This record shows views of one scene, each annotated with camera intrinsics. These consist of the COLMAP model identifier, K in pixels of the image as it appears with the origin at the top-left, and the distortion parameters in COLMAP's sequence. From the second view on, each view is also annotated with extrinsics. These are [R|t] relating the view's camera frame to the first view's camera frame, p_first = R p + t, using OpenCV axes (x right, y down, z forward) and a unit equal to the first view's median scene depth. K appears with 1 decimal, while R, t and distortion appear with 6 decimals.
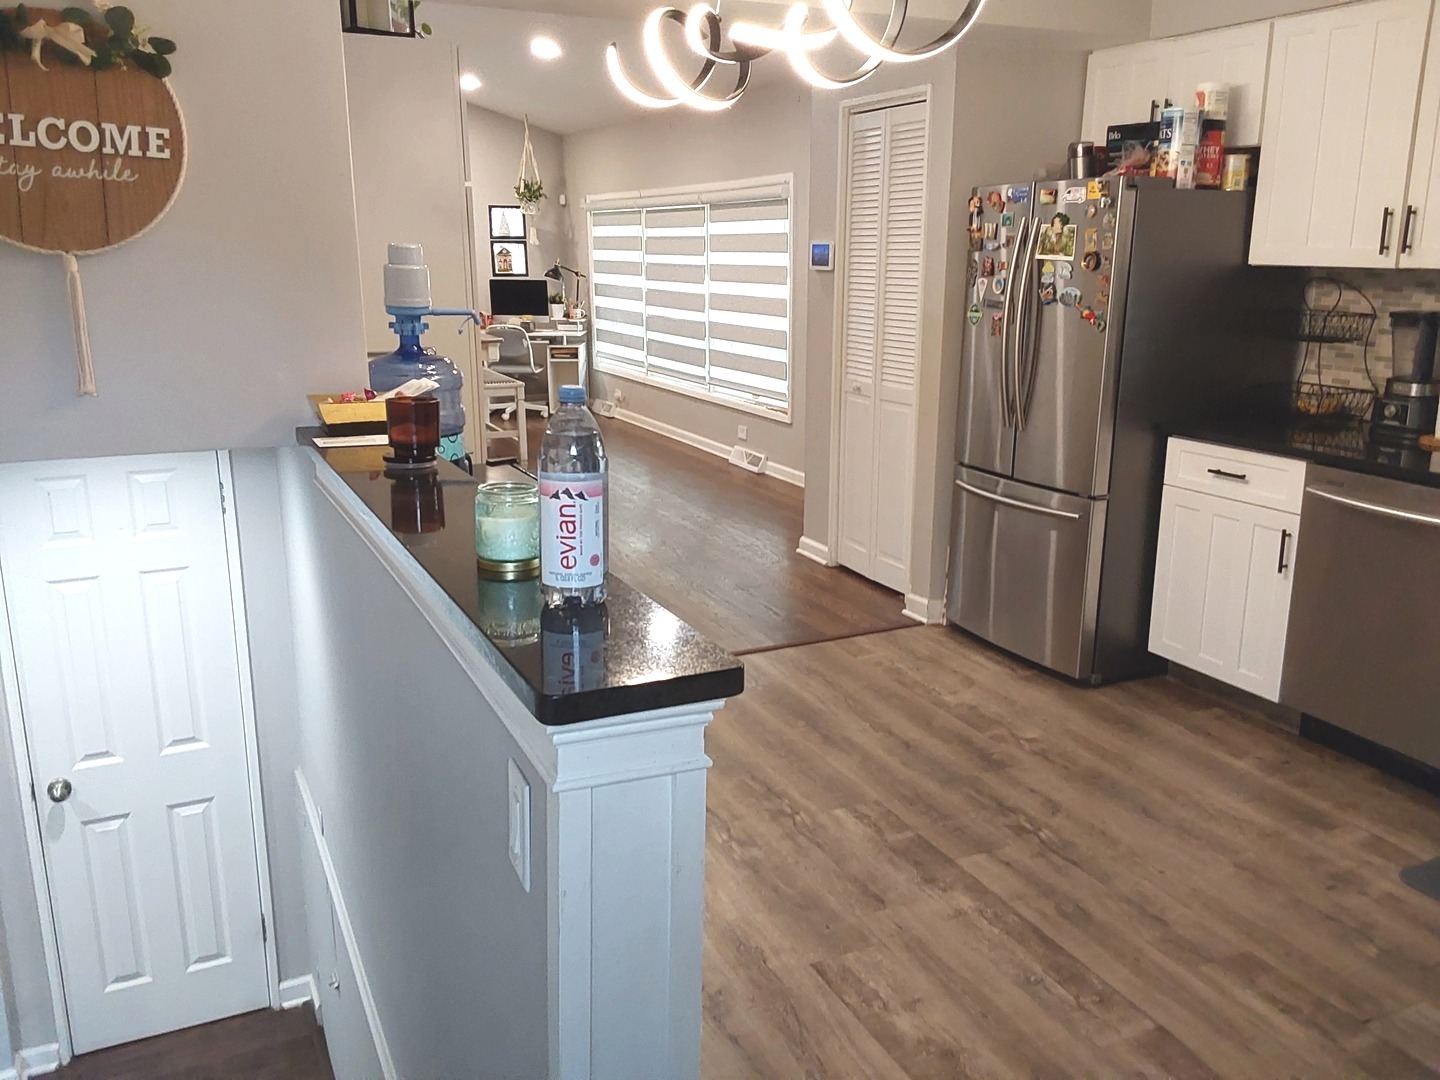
lens RADIAL K [[1157.6, 0, 724.4], [0, 1157.6, 533.0], [0, 0, 1]] dist [0.113199, -0.141019]
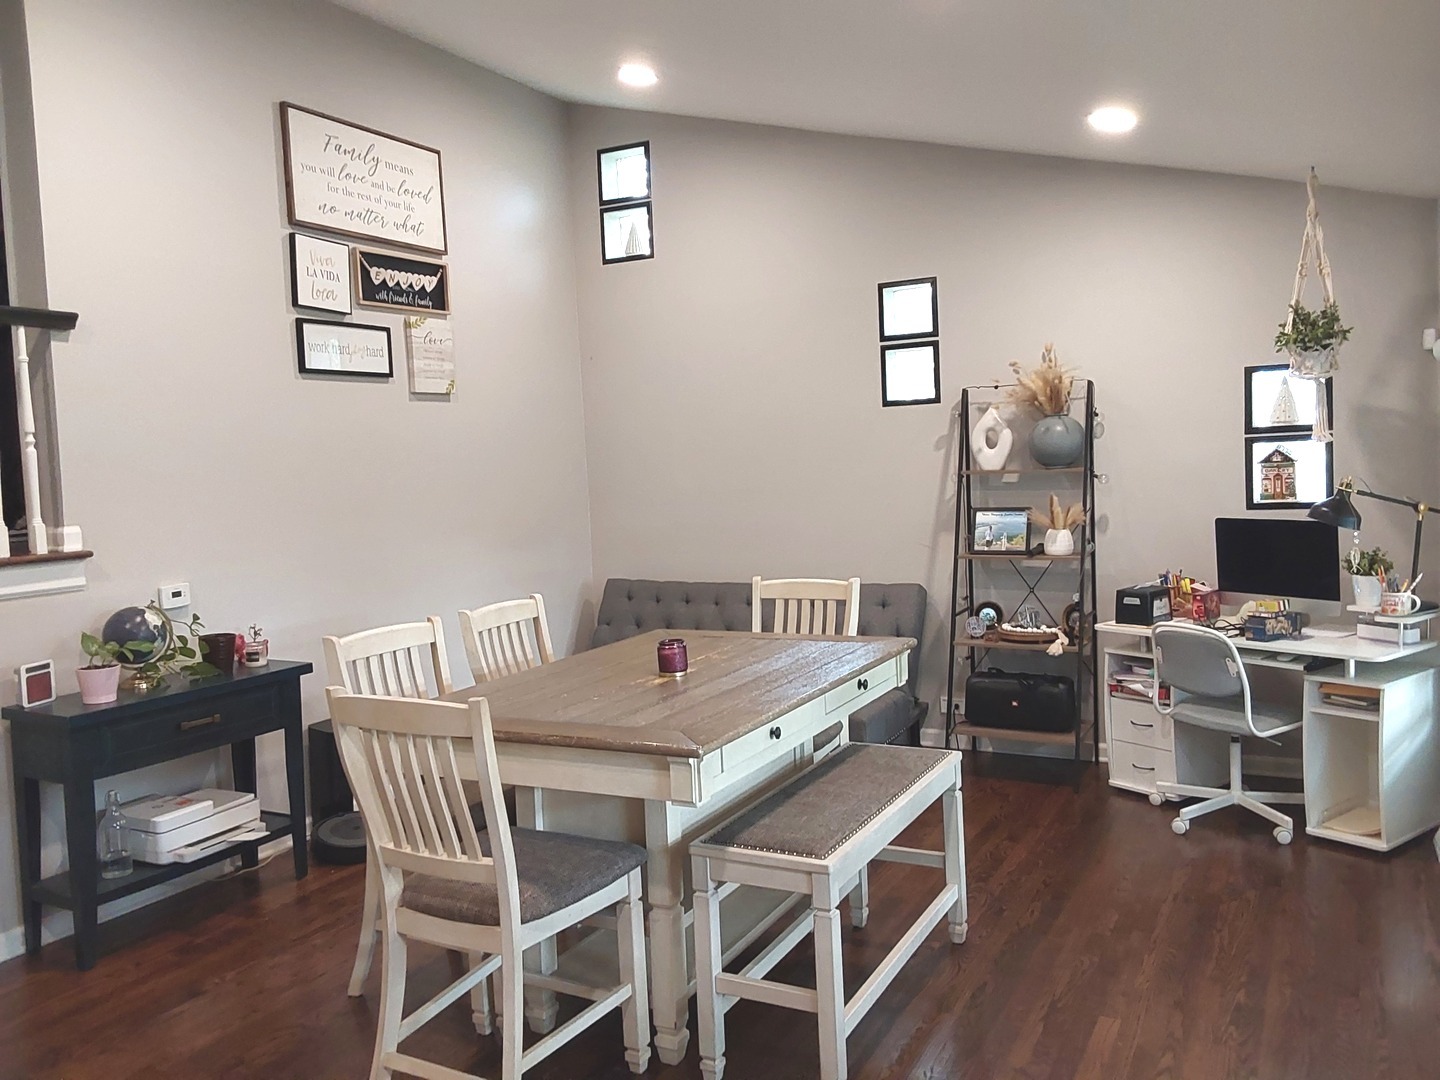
lens RADIAL K [[1177.9, 0, 716.7], [0, 1177.9, 524.6], [0, 0, 1]] dist [0.116709, -0.171249]
pose [[0.601836, 0.023726, -0.798267, 0.079491], [-0.150058, 0.985115, -0.083854, -0.176261], [0.784395, 0.170253, 0.596438, 0.678803]]
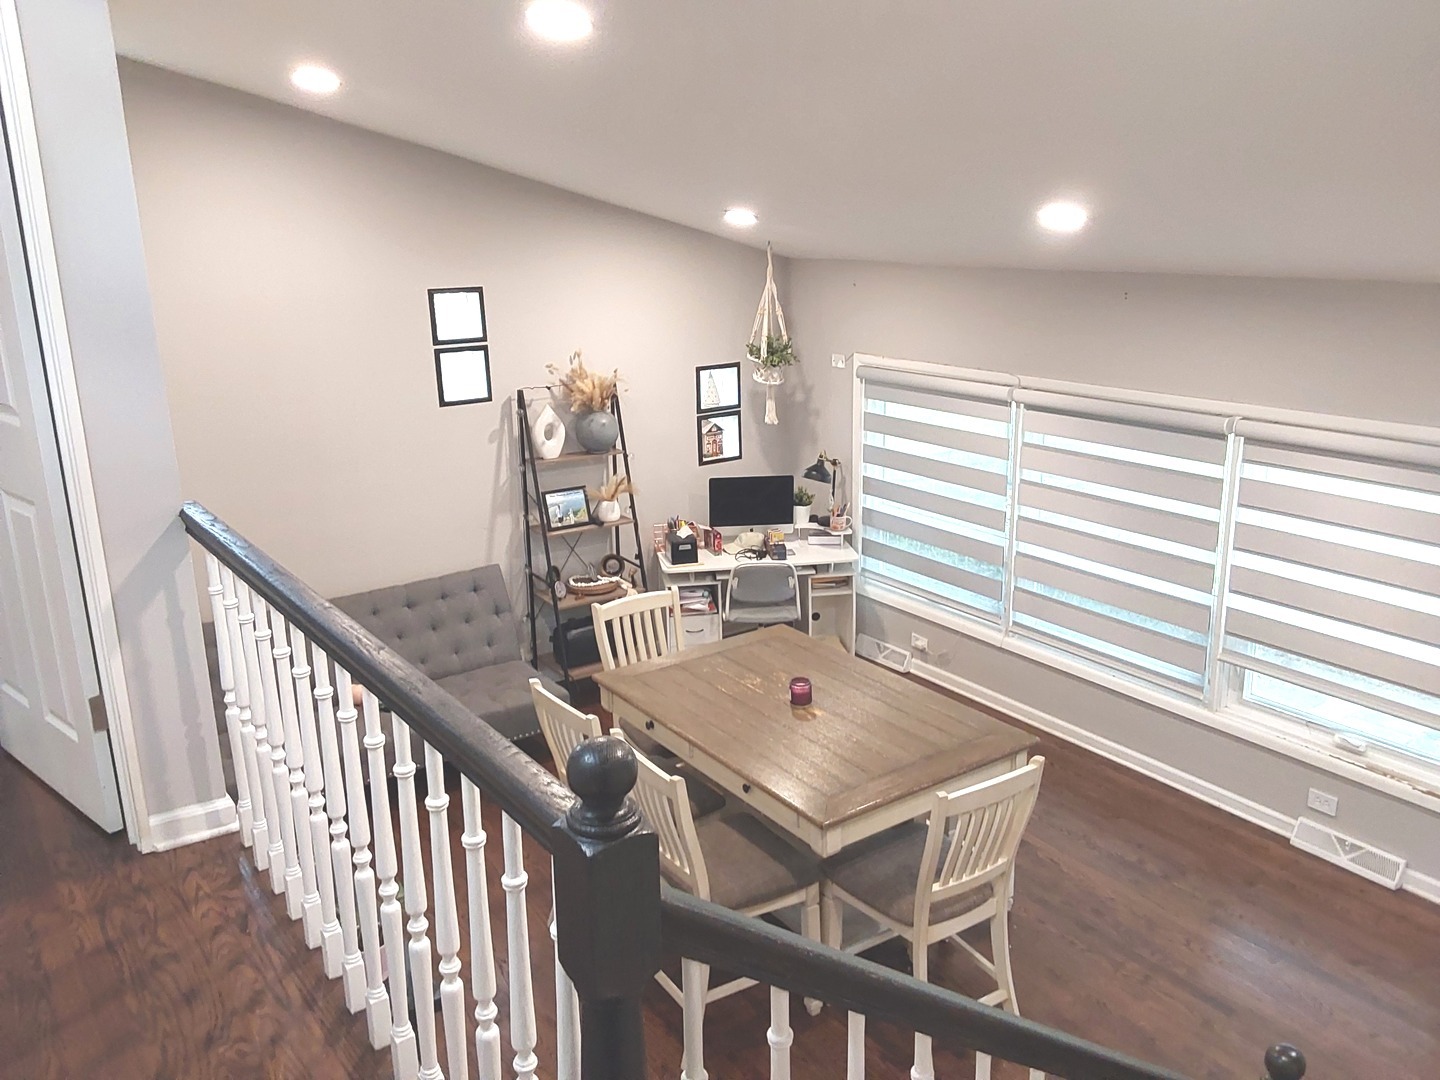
lens RADIAL K [[1157.6, 0, 724.4], [0, 1157.6, 533.0], [0, 0, 1]] dist [0.113199, -0.141019]
pose [[0.985754, -0.059154, 0.157447, -0.371090], [0.054577, 0.997956, 0.033238, -0.255229], [-0.159091, -0.024172, 0.986968, 0.407933]]
